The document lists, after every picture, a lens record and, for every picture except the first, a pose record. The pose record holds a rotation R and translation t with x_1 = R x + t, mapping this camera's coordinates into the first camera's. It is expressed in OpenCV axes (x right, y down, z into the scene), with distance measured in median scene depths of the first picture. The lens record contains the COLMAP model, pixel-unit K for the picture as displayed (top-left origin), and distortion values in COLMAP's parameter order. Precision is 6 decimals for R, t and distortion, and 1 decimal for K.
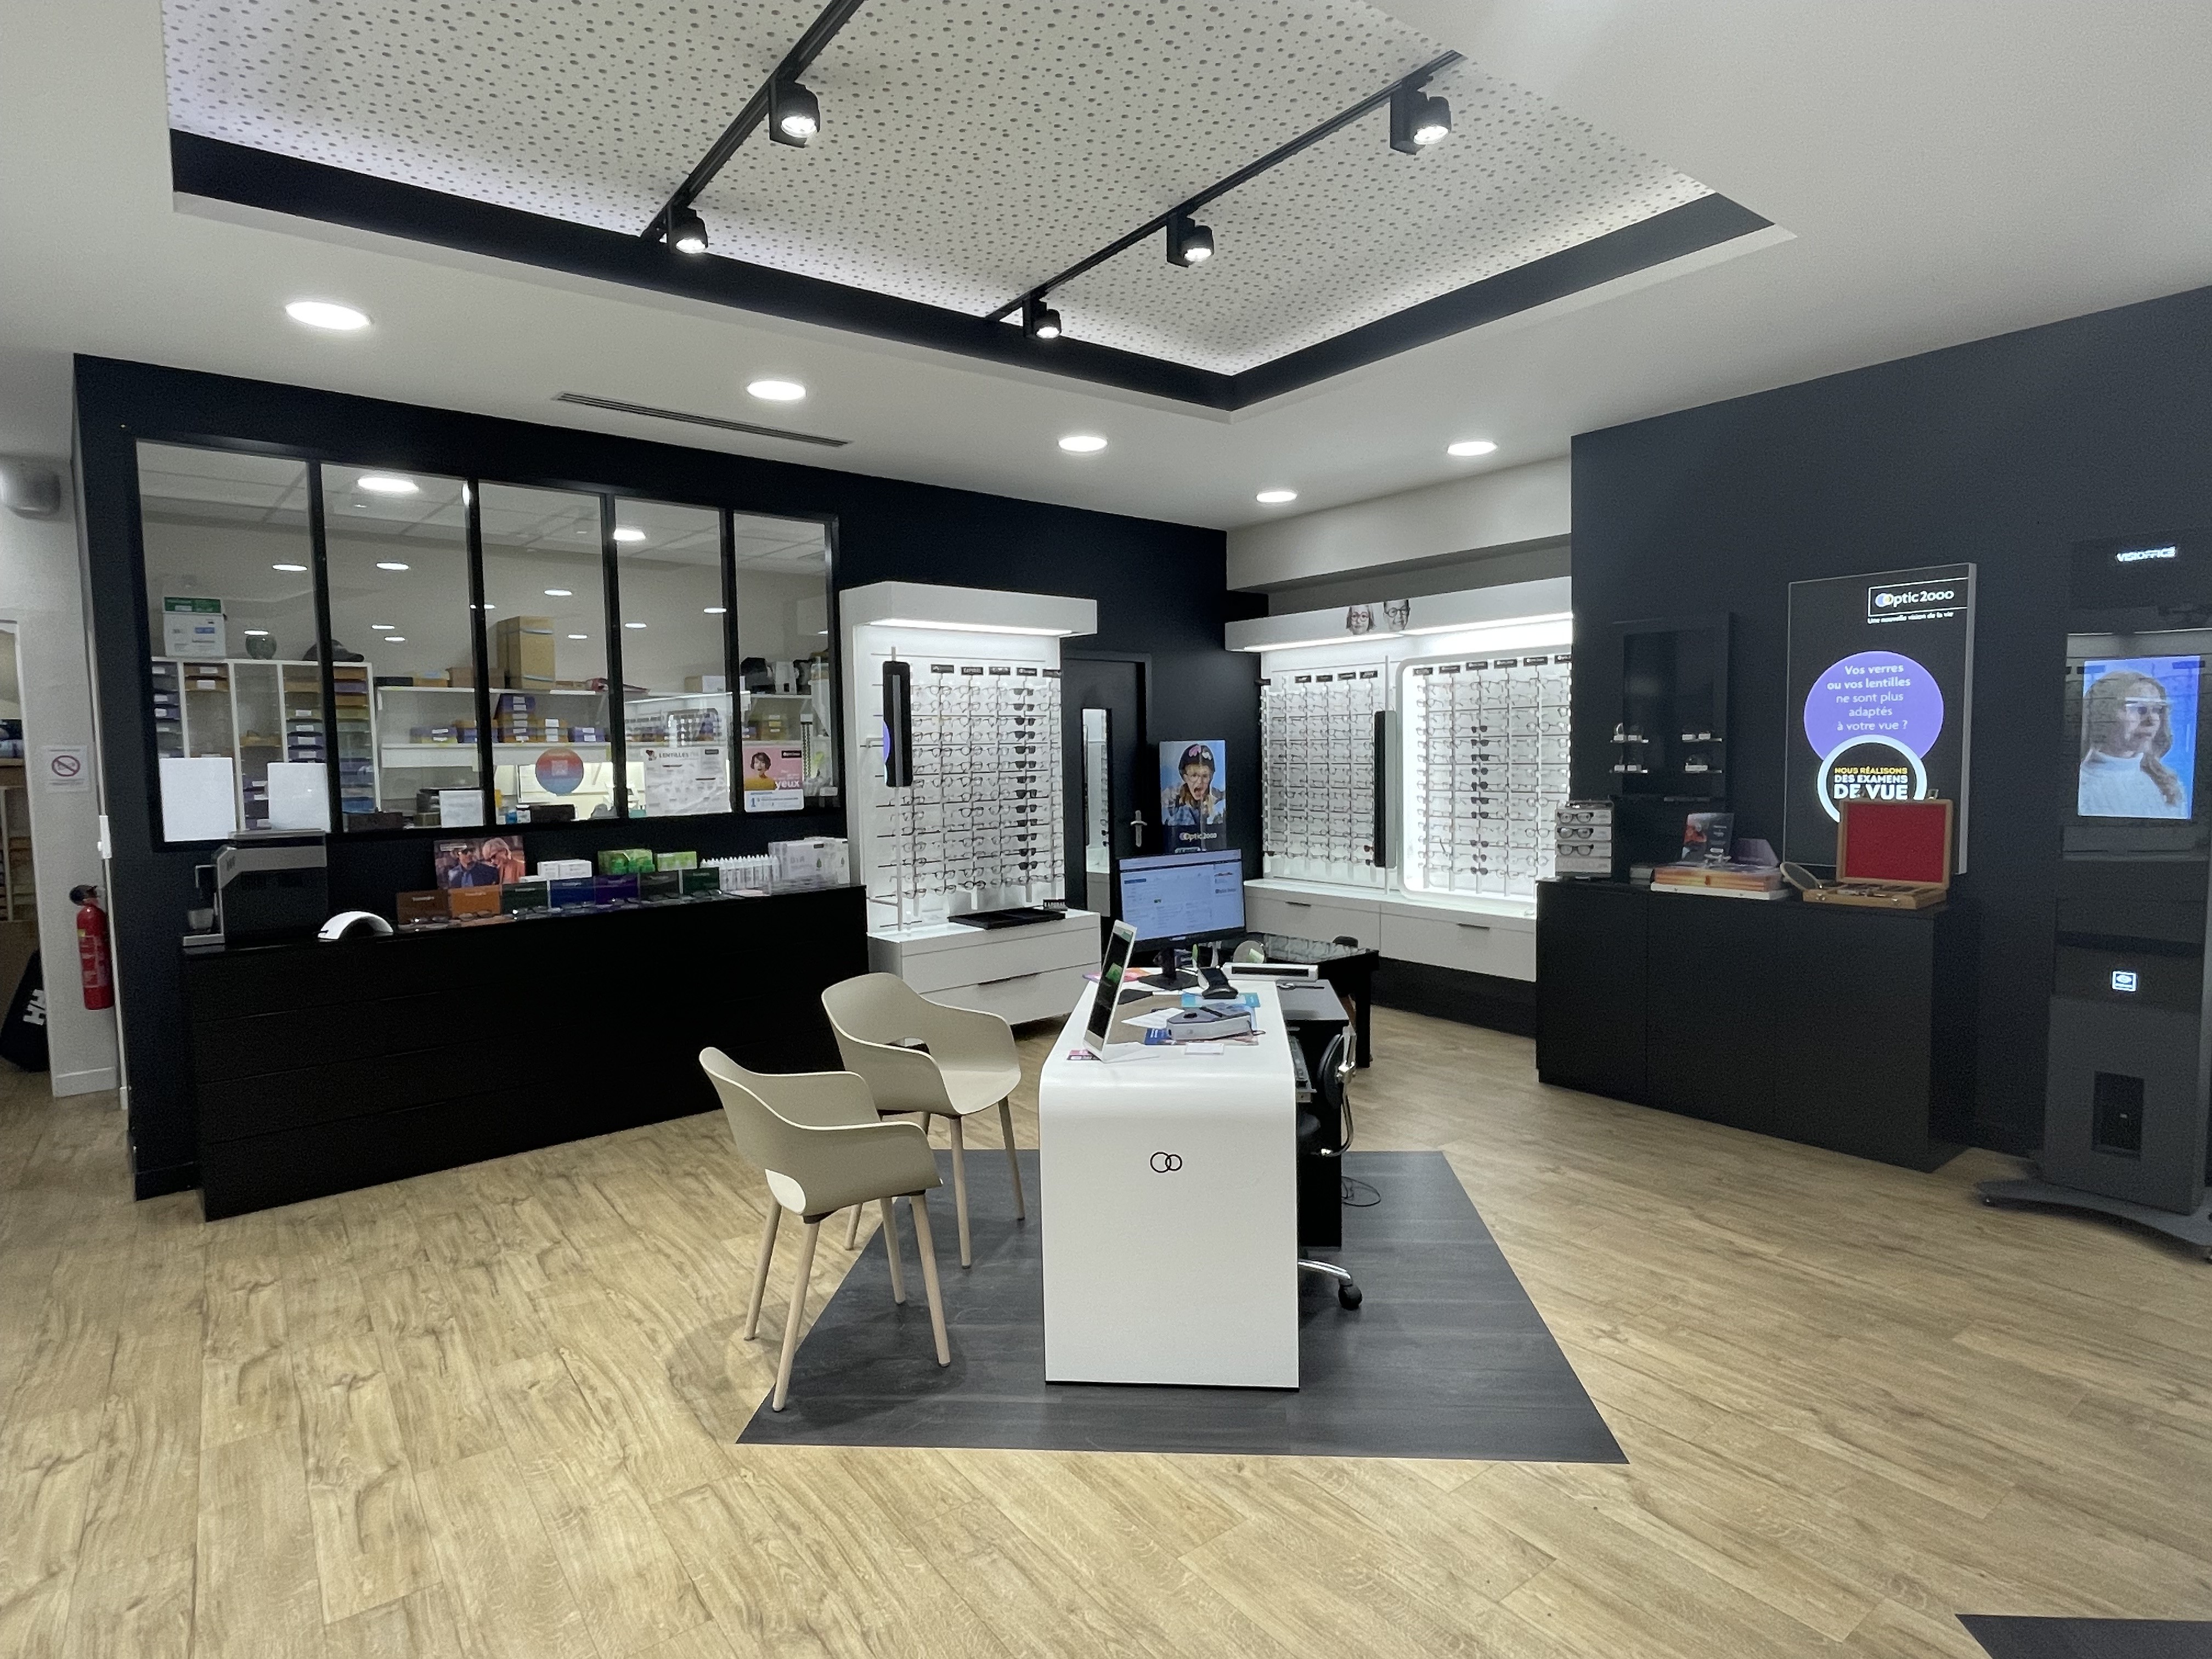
lens RADIAL K [[1195.6, 0, 1105.8], [0, 1195.6, 839.2], [0, 0, 1]] dist [-0.005181, -0.000198]
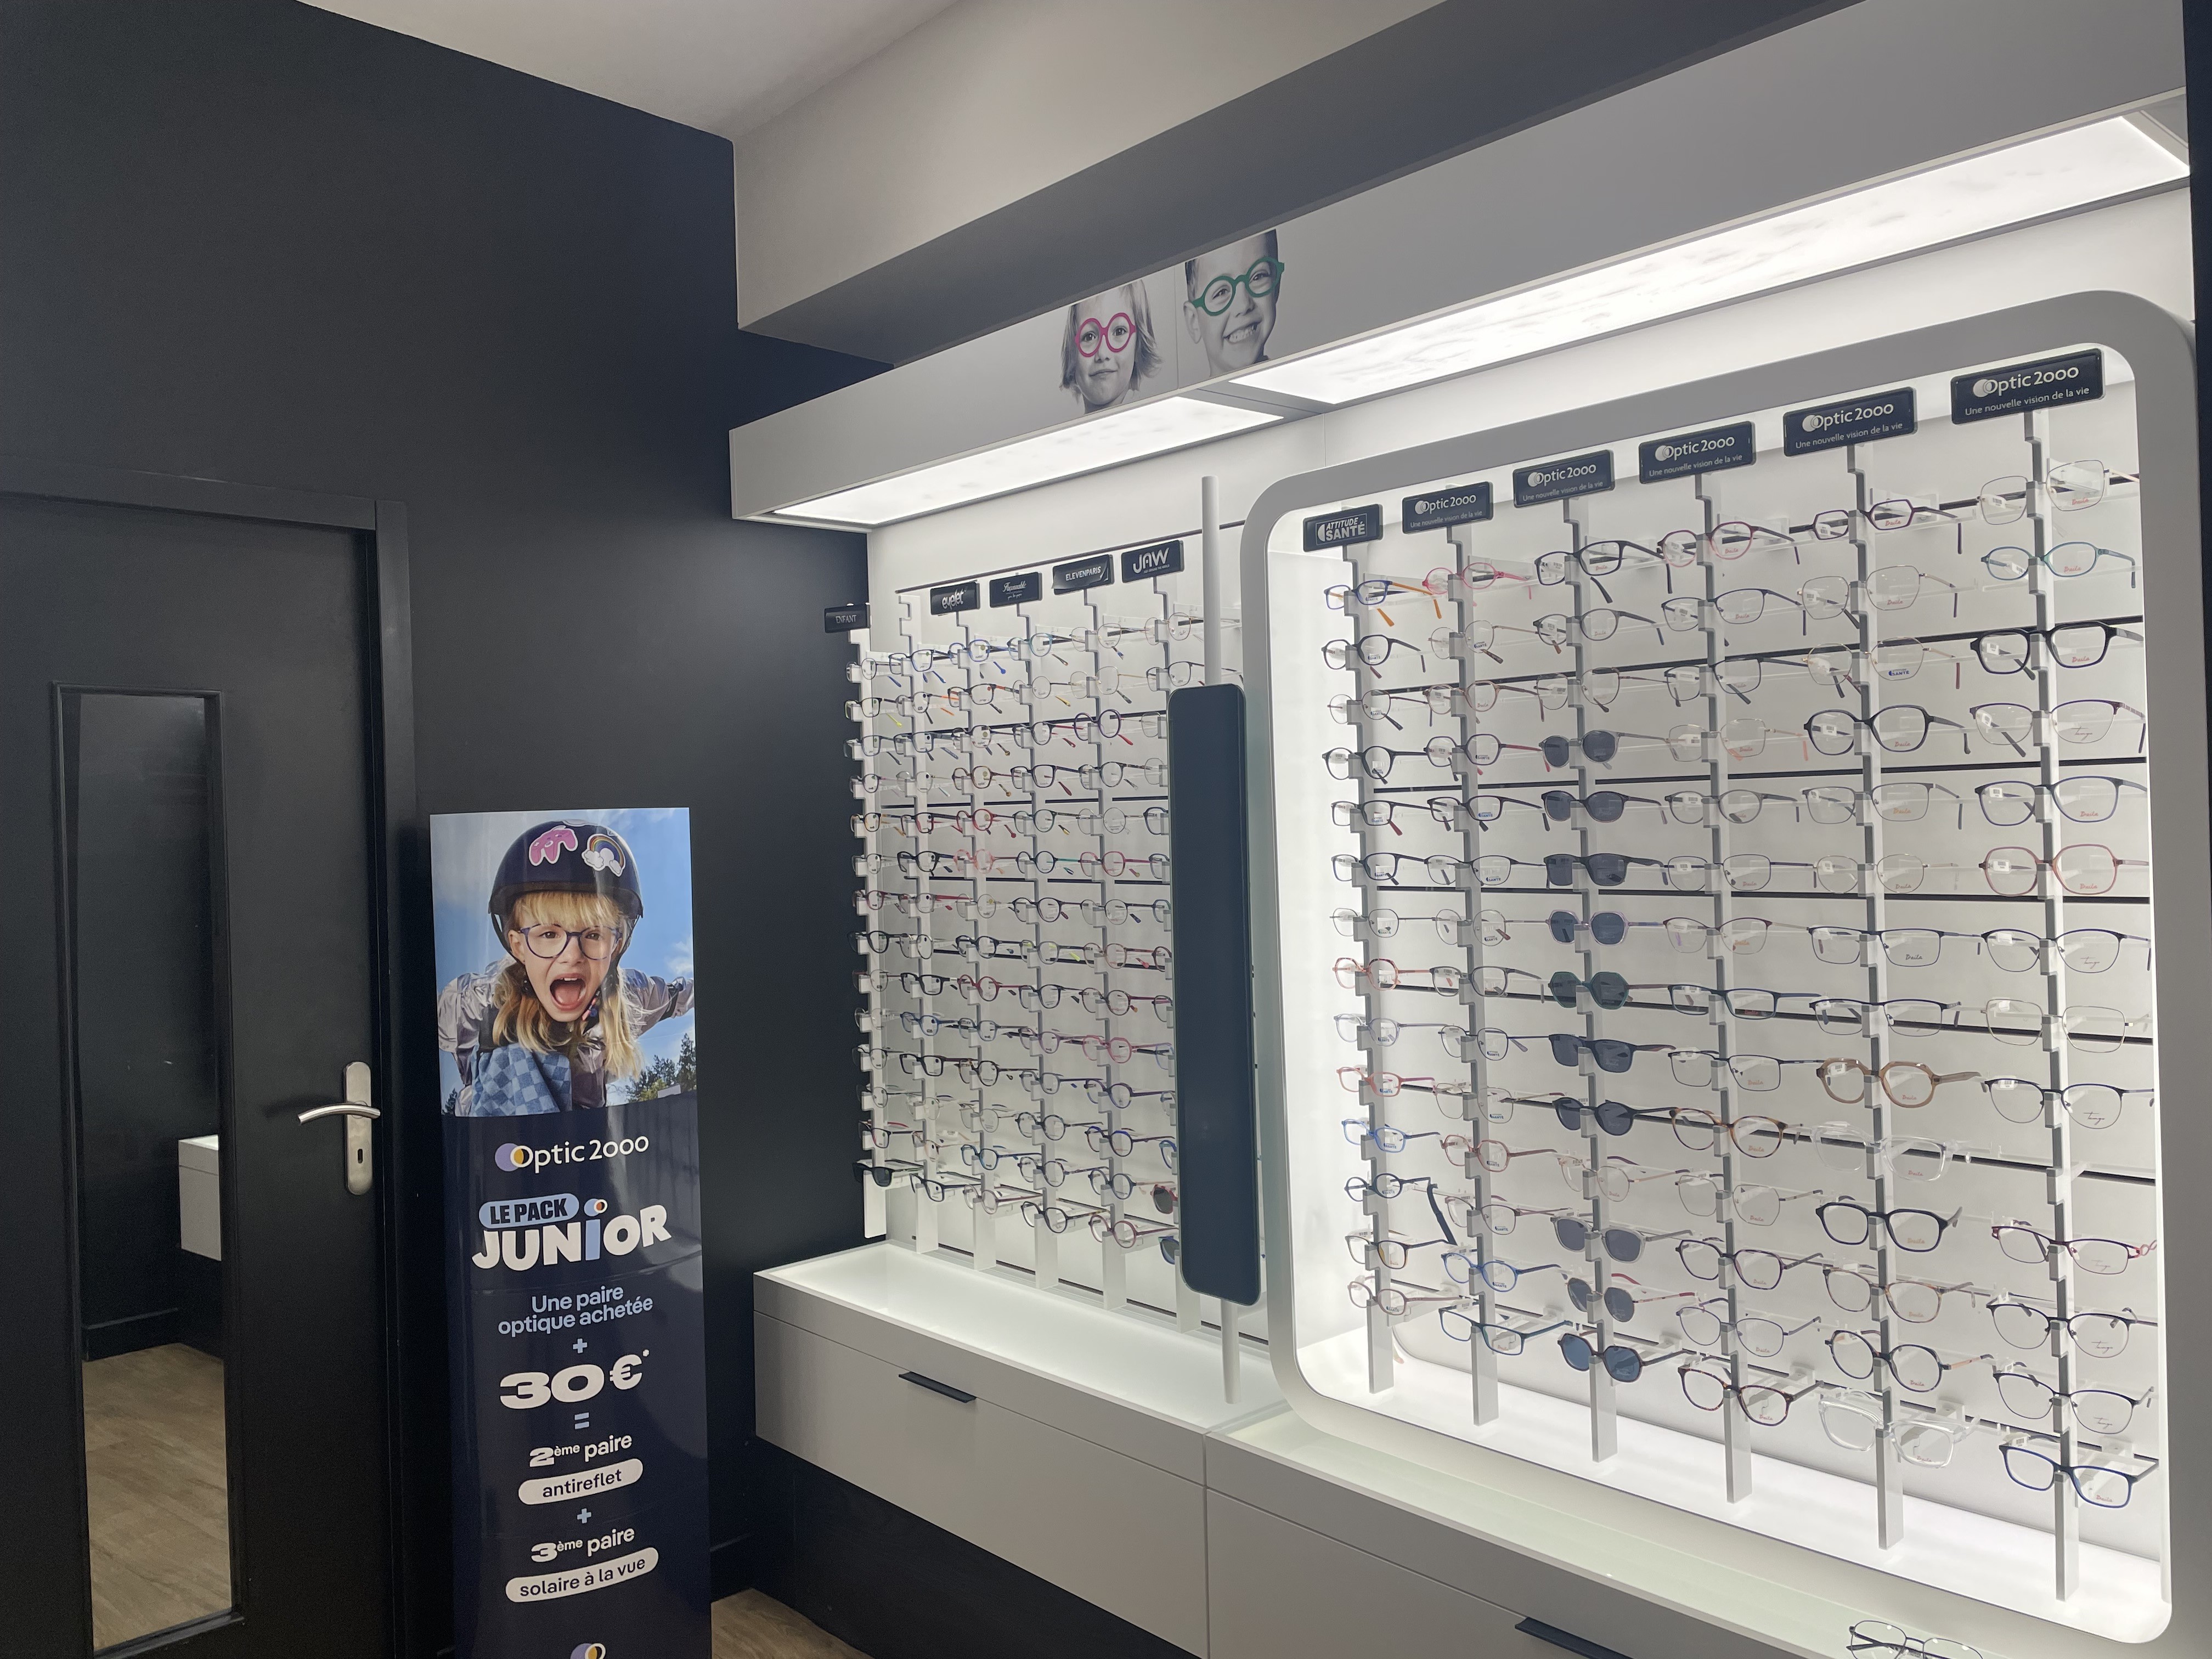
lens RADIAL K [[1629.8, 0, 1100.7], [0, 1629.8, 824.0], [0, 0, 1]] dist [0.003707, -0.008184]
pose [[0.996161, -0.010014, 0.086963, 0.187615], [0.016340, 0.997246, -0.072349, -0.054907], [-0.085999, 0.073492, 0.993581, 0.679953]]
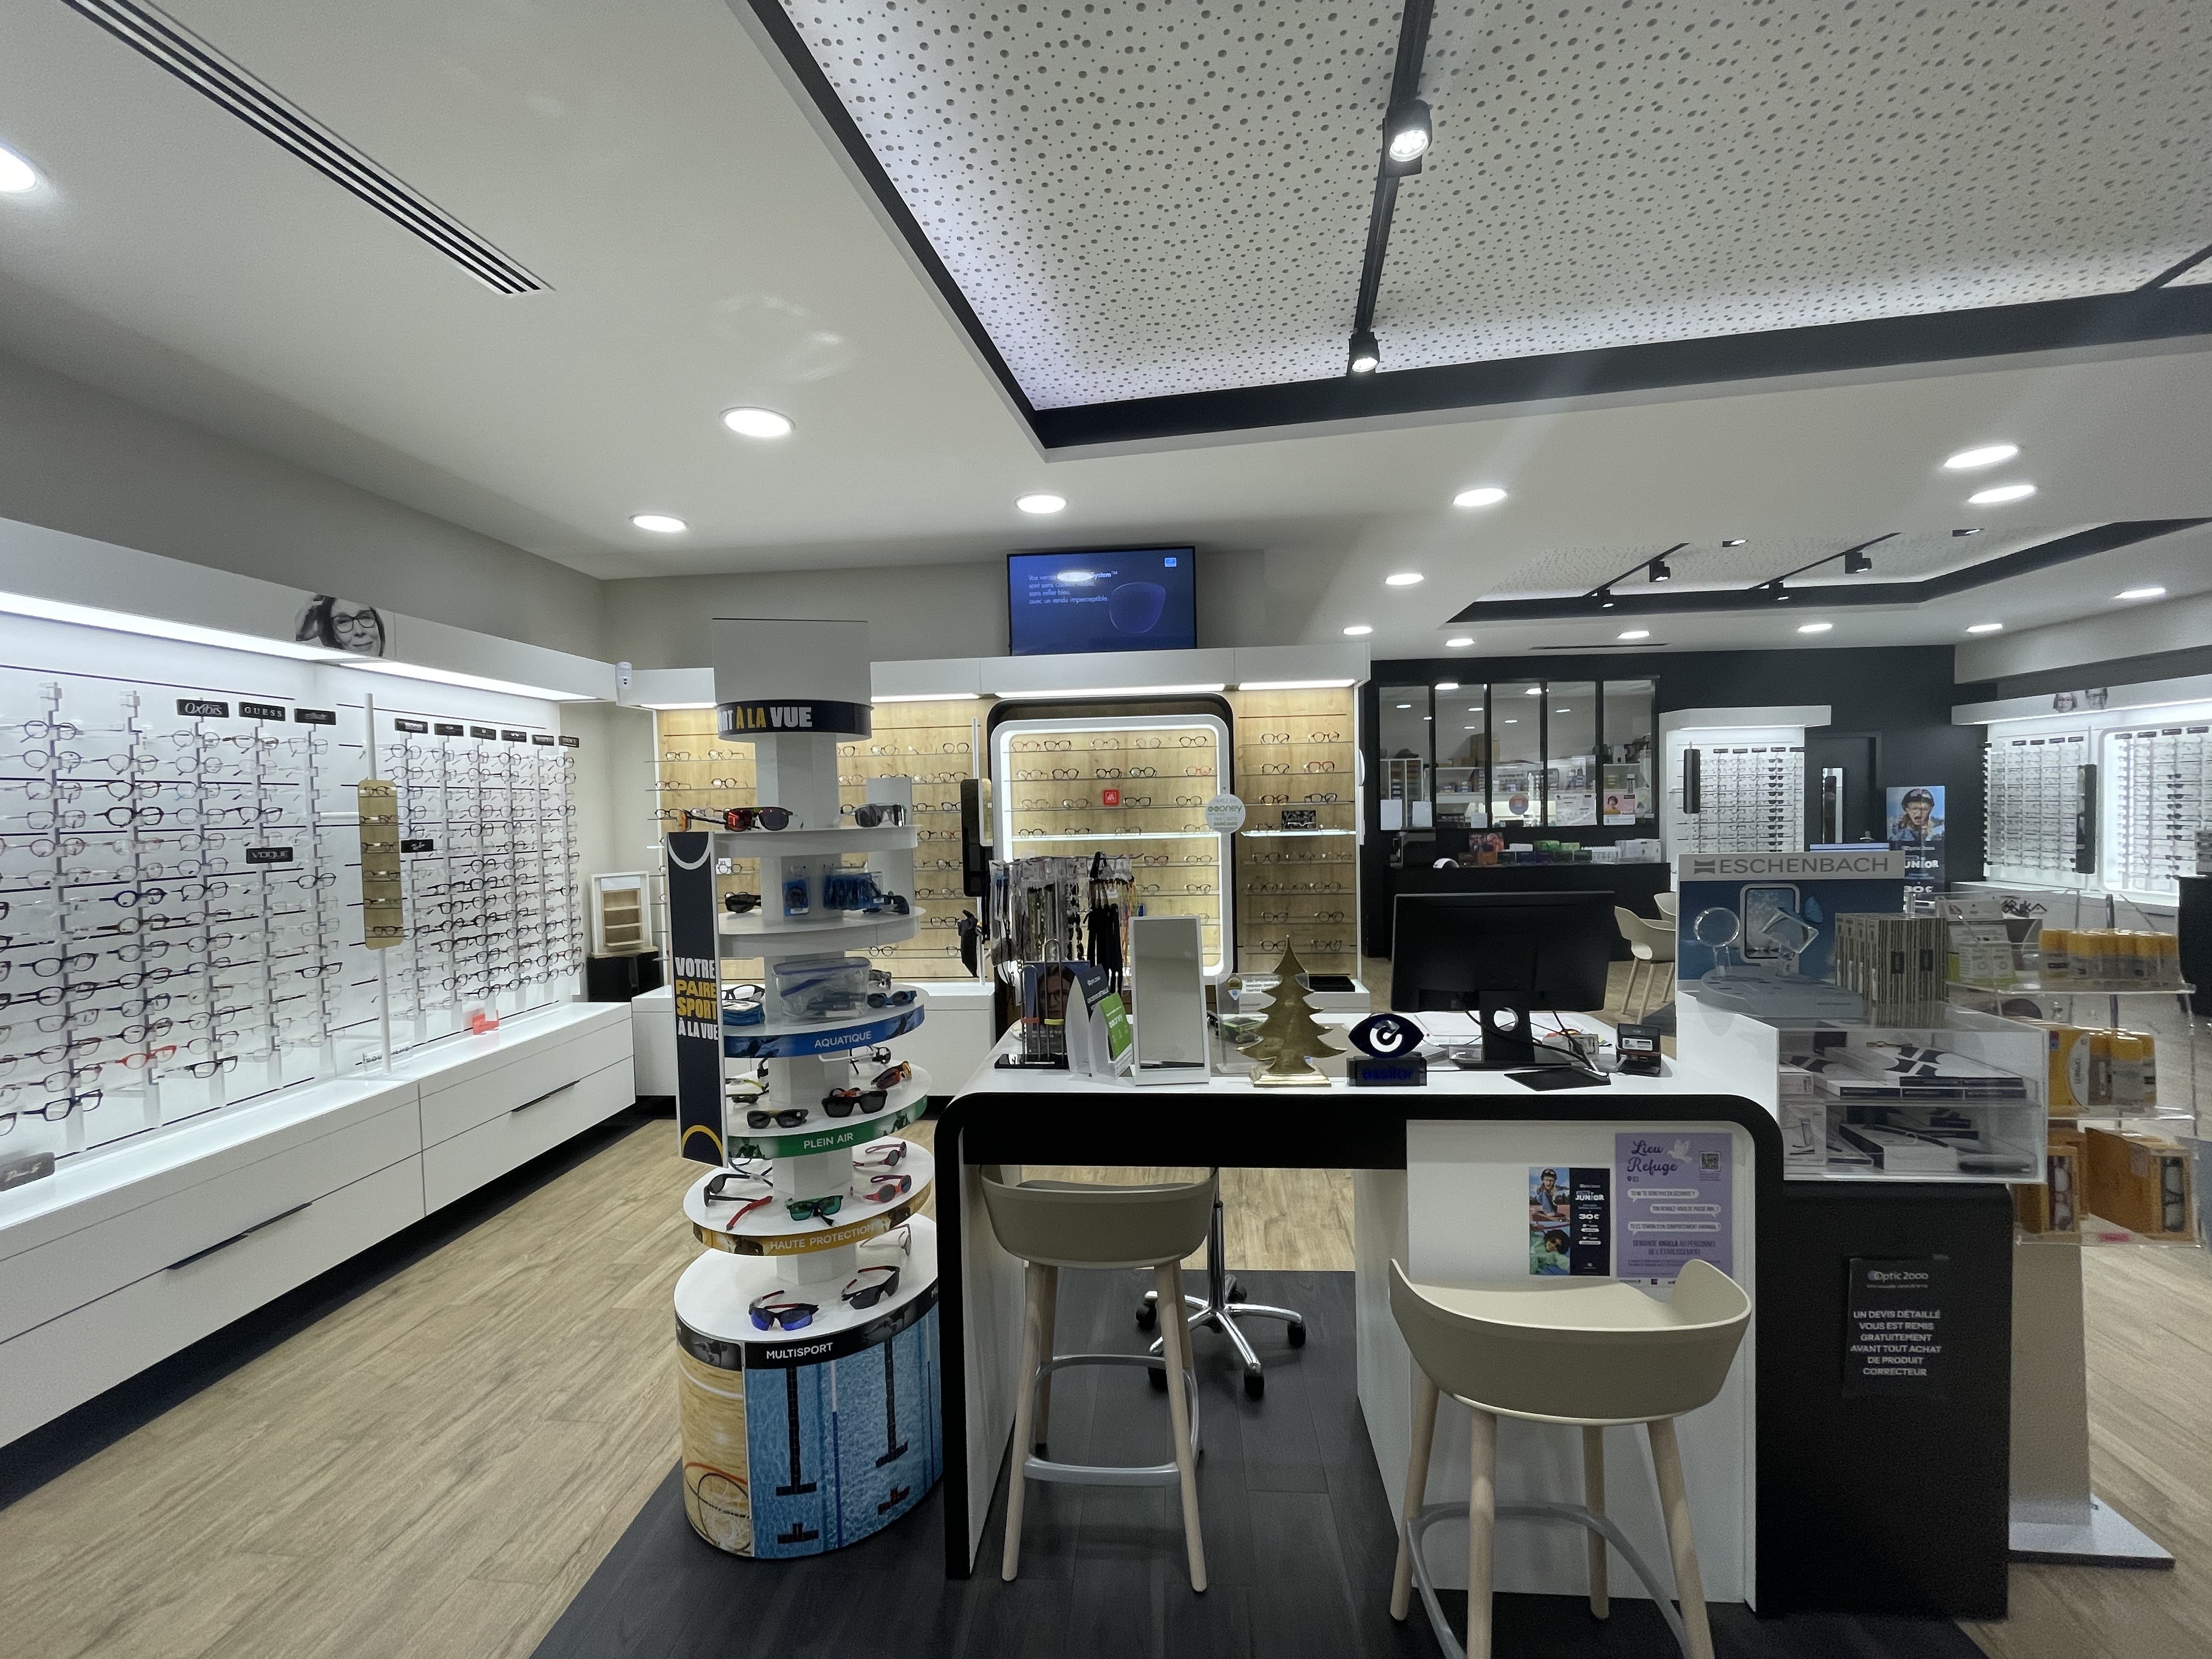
lens RADIAL K [[894.9, 0, 1121.0], [0, 894.9, 836.4], [0, 0, 1]] dist [0.002580, -0.000059]
pose [[0.740434, 0.024353, -0.671688, 0.104217], [-0.041503, 0.999093, -0.009527, 0.039780], [0.670847, 0.034931, 0.740773, -0.608675]]
